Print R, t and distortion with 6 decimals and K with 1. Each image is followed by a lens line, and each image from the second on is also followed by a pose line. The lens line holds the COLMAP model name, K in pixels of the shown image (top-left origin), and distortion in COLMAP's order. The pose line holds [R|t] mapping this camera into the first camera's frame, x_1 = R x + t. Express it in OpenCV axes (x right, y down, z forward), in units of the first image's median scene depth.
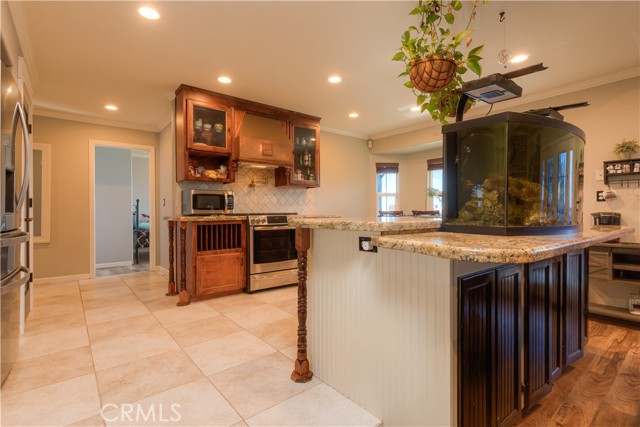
lens RADIAL K [[305.9, 0, 320.0], [0, 305.9, 213.5], [0, 0, 1]] dist [0.003359, 0.000571]
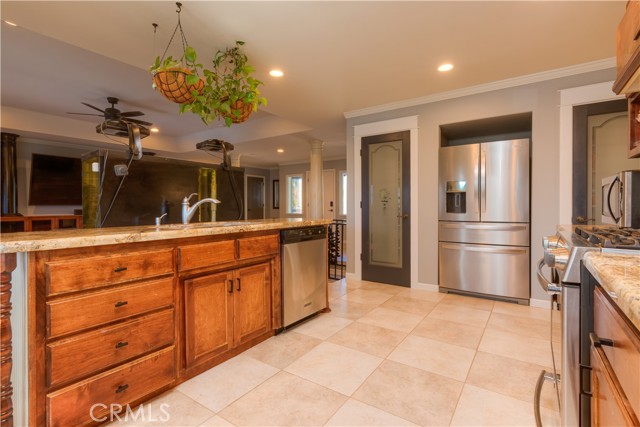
lens RADIAL K [[307.8, 0, 319.5], [0, 307.8, 204.9], [0, 0, 1]] dist [0.004050, 0.000529]
pose [[-0.961715, 0.006823, -0.273966, 0.211093], [0.005460, 0.999969, 0.005740, -0.033691], [0.273997, 0.004024, -0.961722, 1.274105]]
